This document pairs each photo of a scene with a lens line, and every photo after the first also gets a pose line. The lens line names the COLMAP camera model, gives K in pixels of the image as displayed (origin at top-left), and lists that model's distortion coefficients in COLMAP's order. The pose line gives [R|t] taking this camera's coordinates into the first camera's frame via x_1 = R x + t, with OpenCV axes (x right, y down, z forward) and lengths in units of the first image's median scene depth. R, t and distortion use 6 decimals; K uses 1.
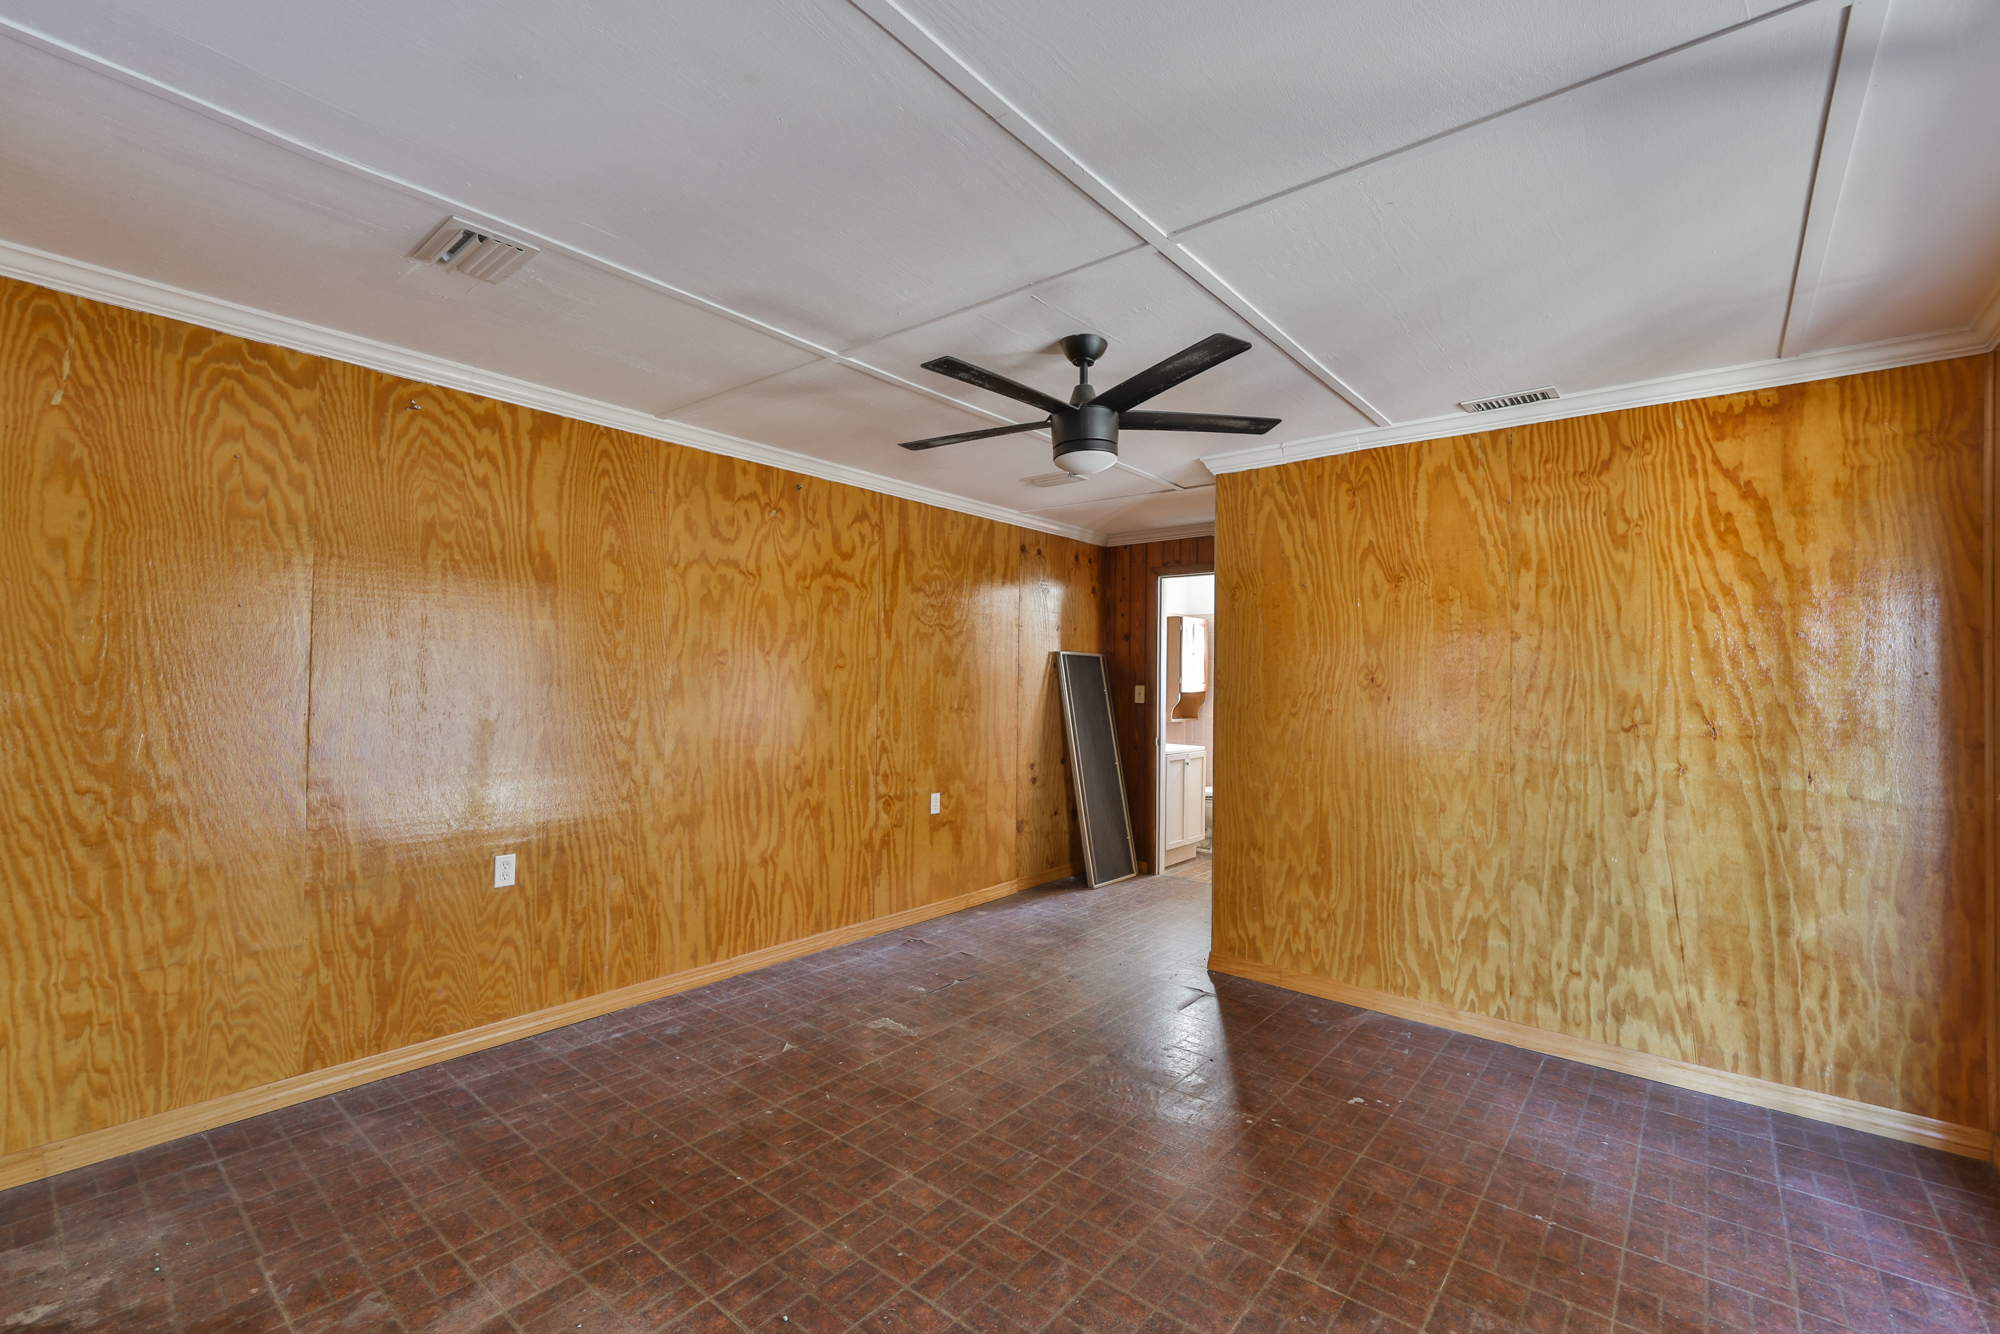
lens RADIAL K [[866.8, 0, 1000.0], [0, 866.8, 667.0], [0, 0, 1]] dist [-0.000489, 0.000014]
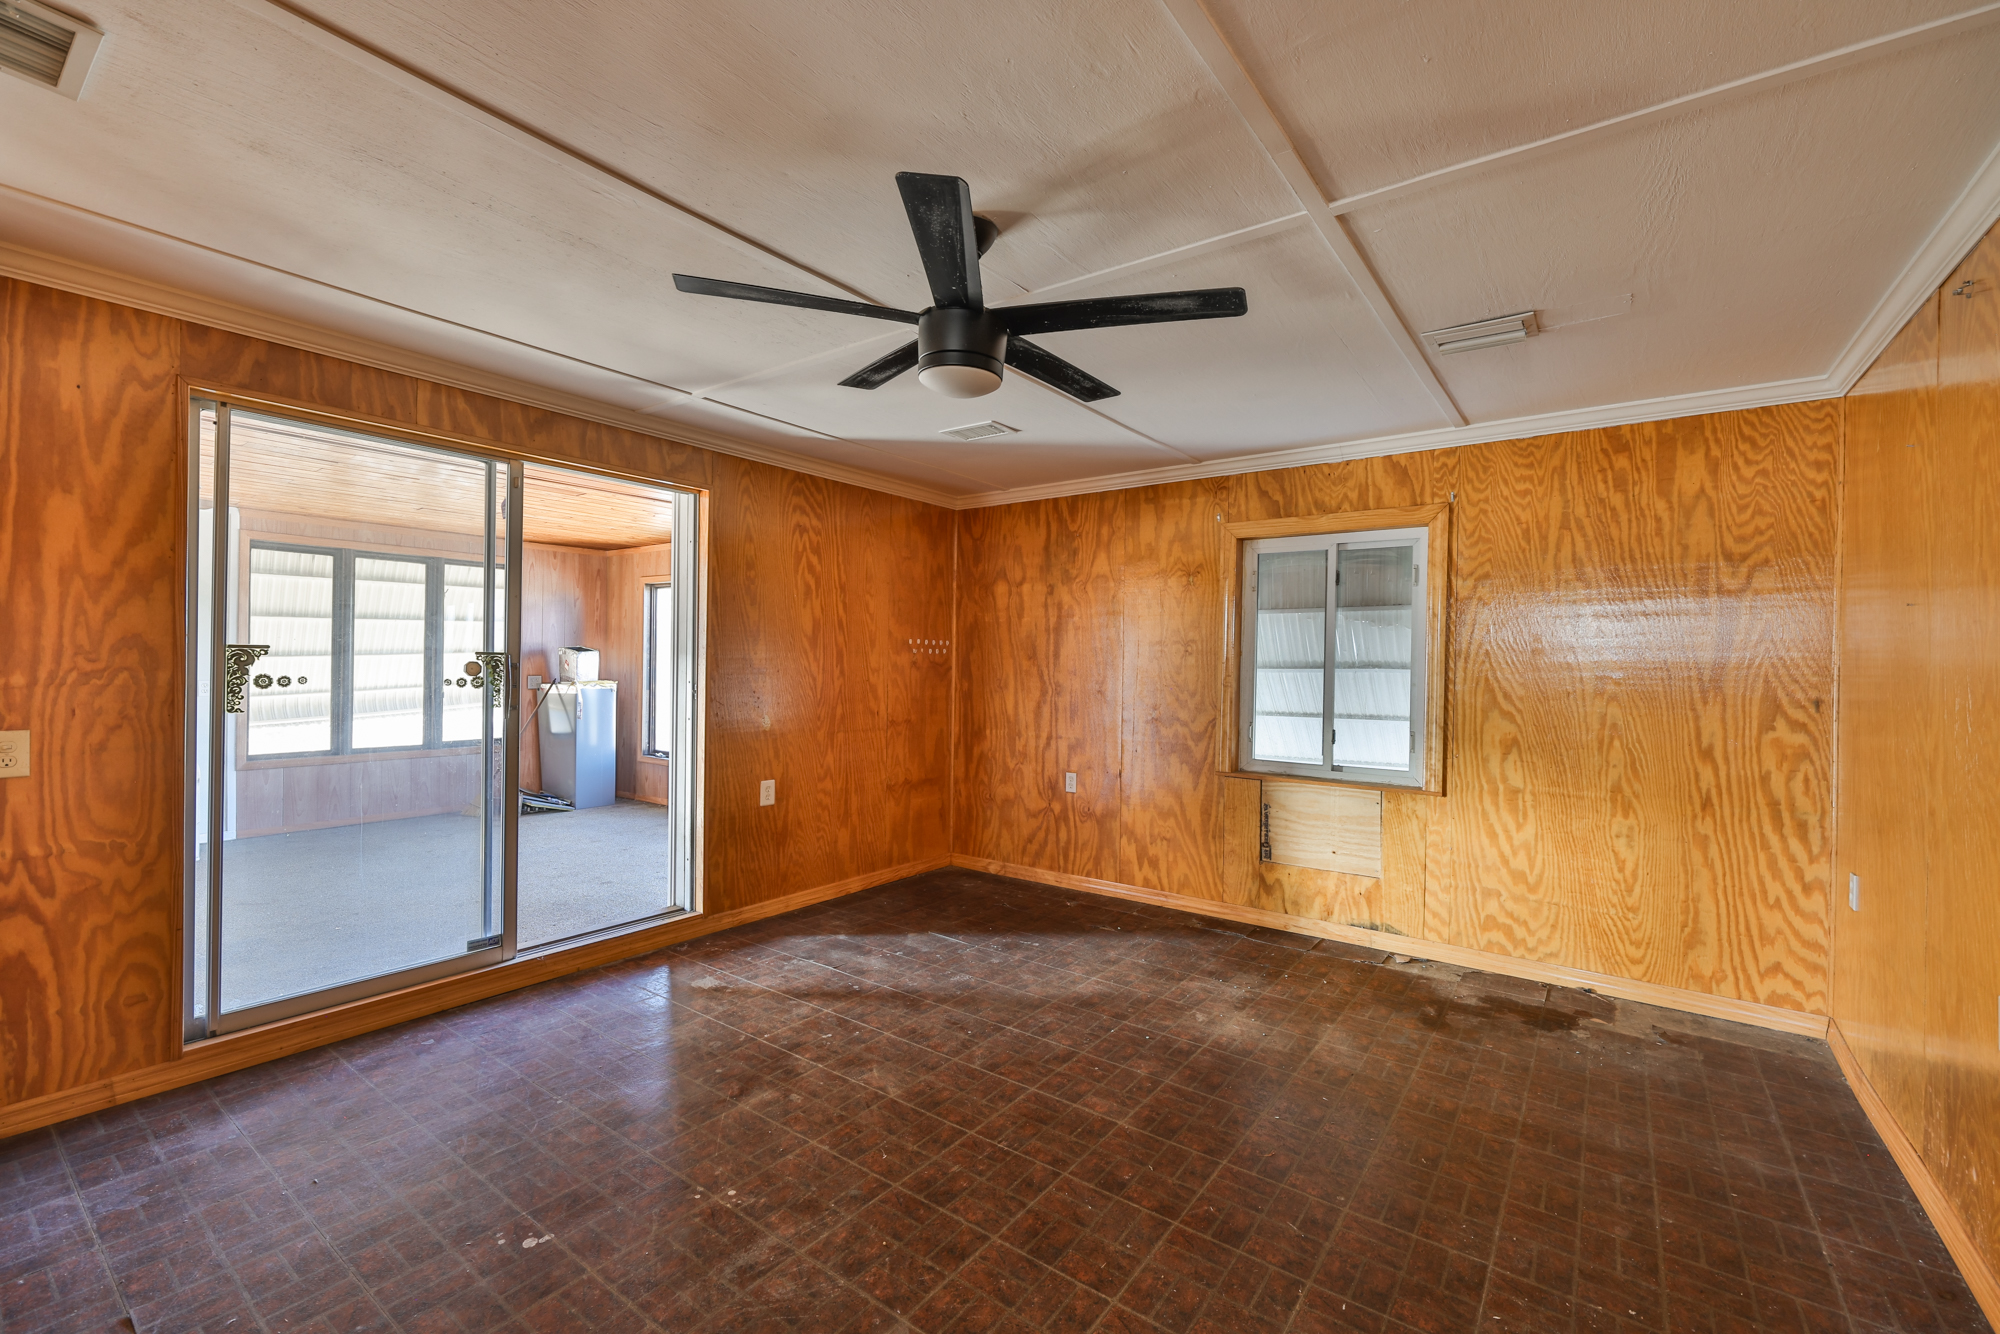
lens RADIAL K [[844.7, 0, 995.7], [0, 844.7, 669.8], [0, 0, 1]] dist [-0.000453, -0.000019]
pose [[-0.997974, -0.026914, -0.057646, 0.120244], [-0.026425, 0.999608, -0.009233, 0.057279], [0.057872, -0.007691, -0.998294, 2.032254]]
